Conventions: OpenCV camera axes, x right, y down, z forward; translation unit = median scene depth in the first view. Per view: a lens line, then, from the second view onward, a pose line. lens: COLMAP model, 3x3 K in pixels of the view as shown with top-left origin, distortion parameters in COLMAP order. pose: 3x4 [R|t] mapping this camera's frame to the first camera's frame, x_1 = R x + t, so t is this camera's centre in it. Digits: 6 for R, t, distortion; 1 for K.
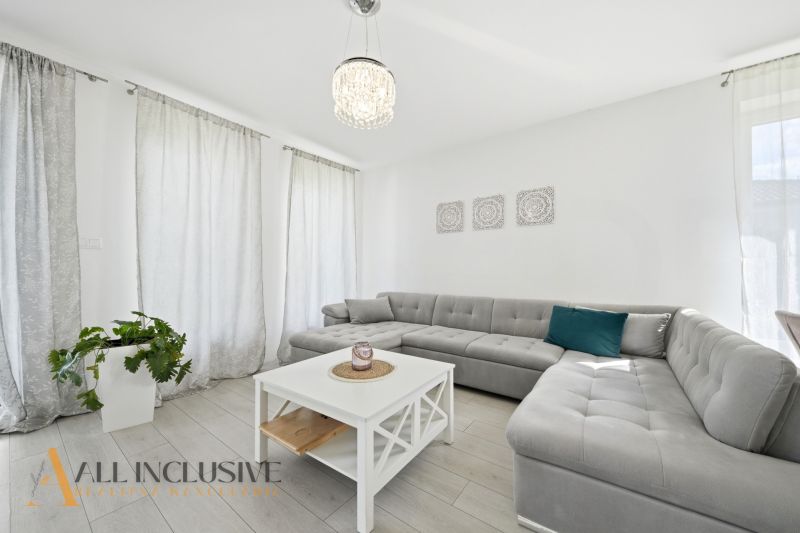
lens RADIAL K [[295.8, 0, 398.1], [0, 295.8, 269.3], [0, 0, 1]] dist [-0.000408, -0.000141]
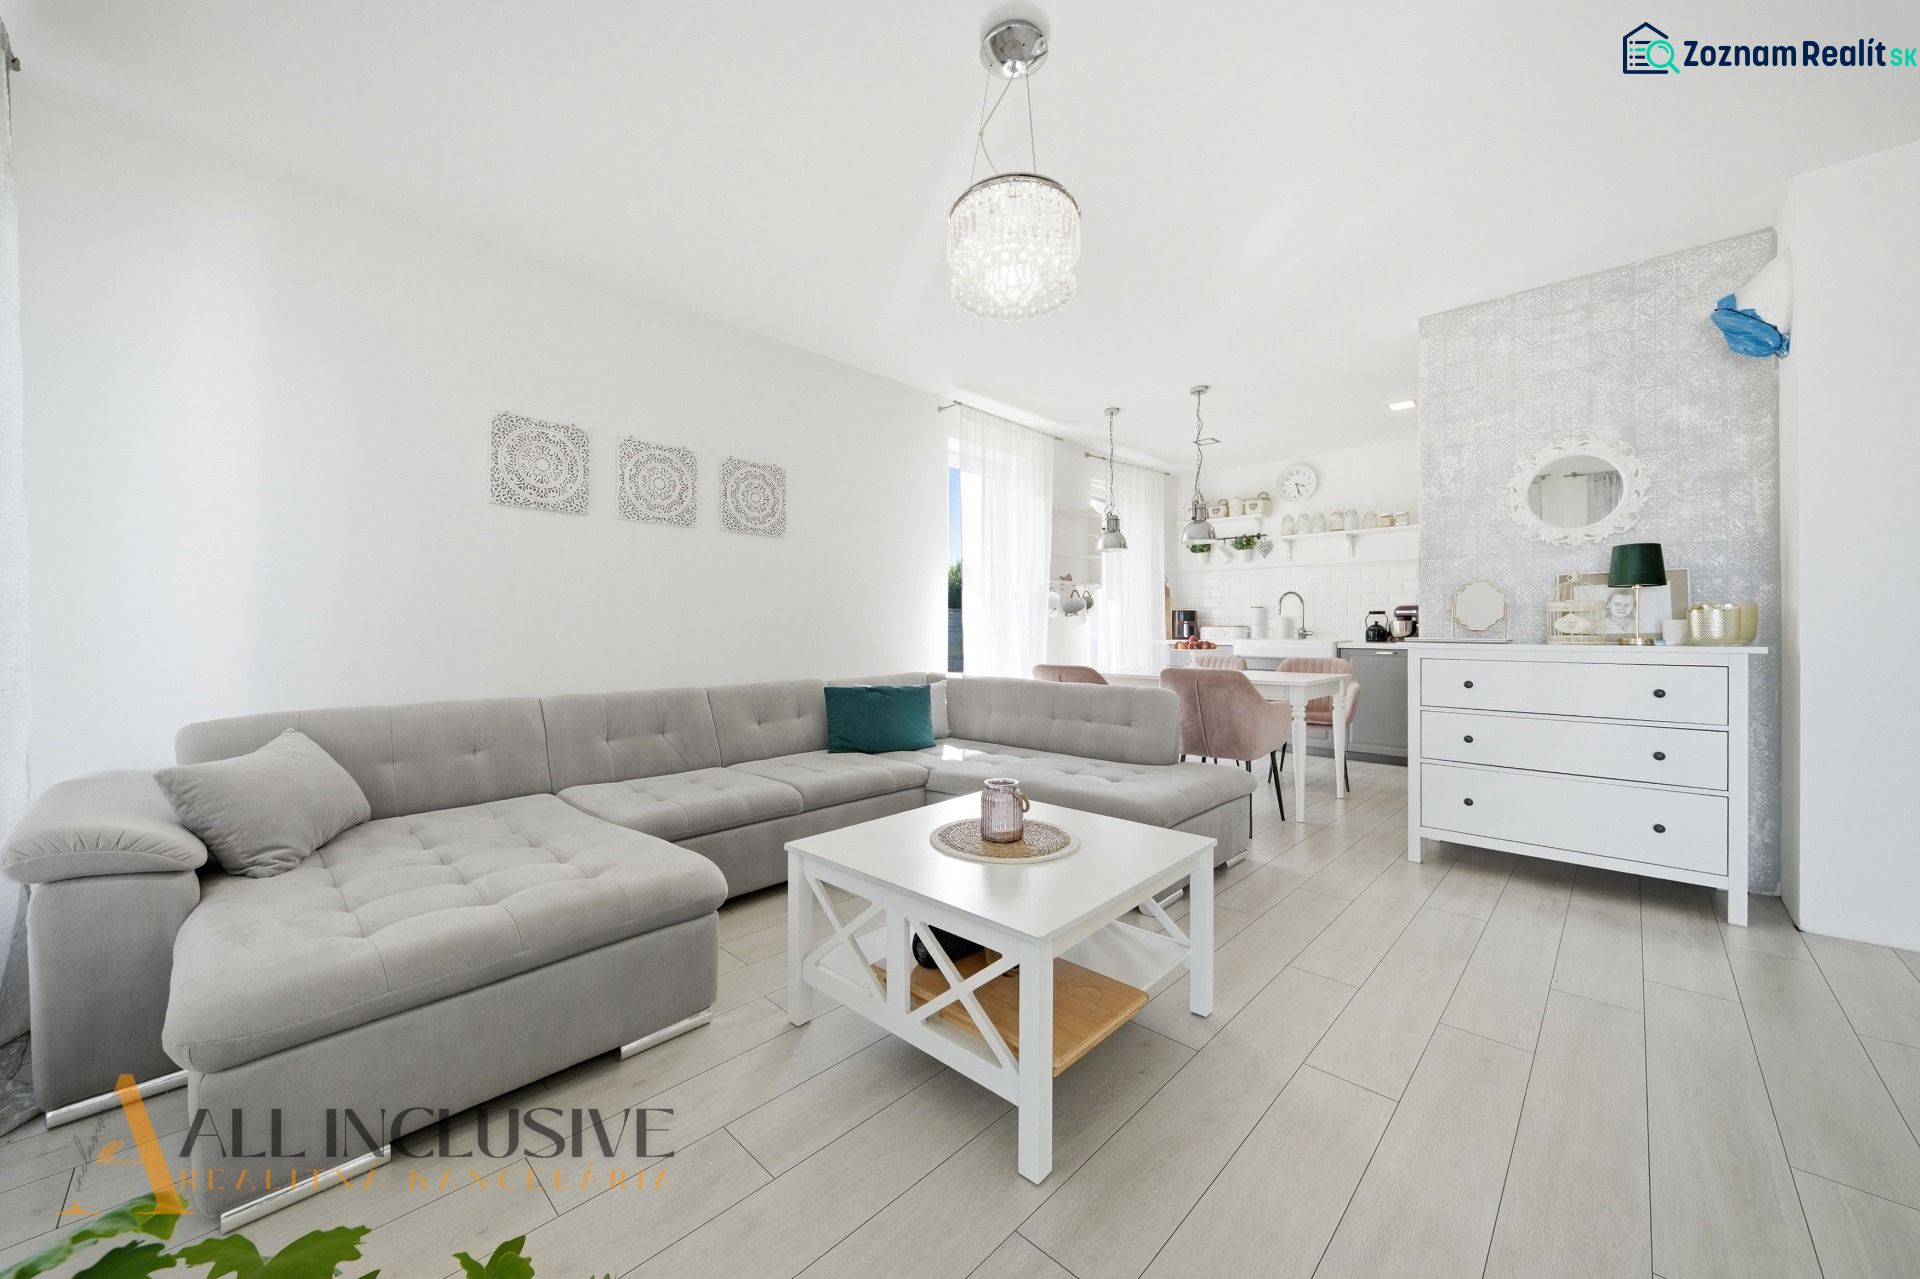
lens RADIAL K [[710.2, 0, 940.6], [0, 710.2, 625.4], [0, 0, 1]] dist [0.013401, -0.000037]
pose [[0.120043, 0.004294, 0.992759, -0.712706], [-0.012567, 0.999917, -0.002805, 0.003775], [-0.992689, -0.012139, 0.120087, 0.557491]]
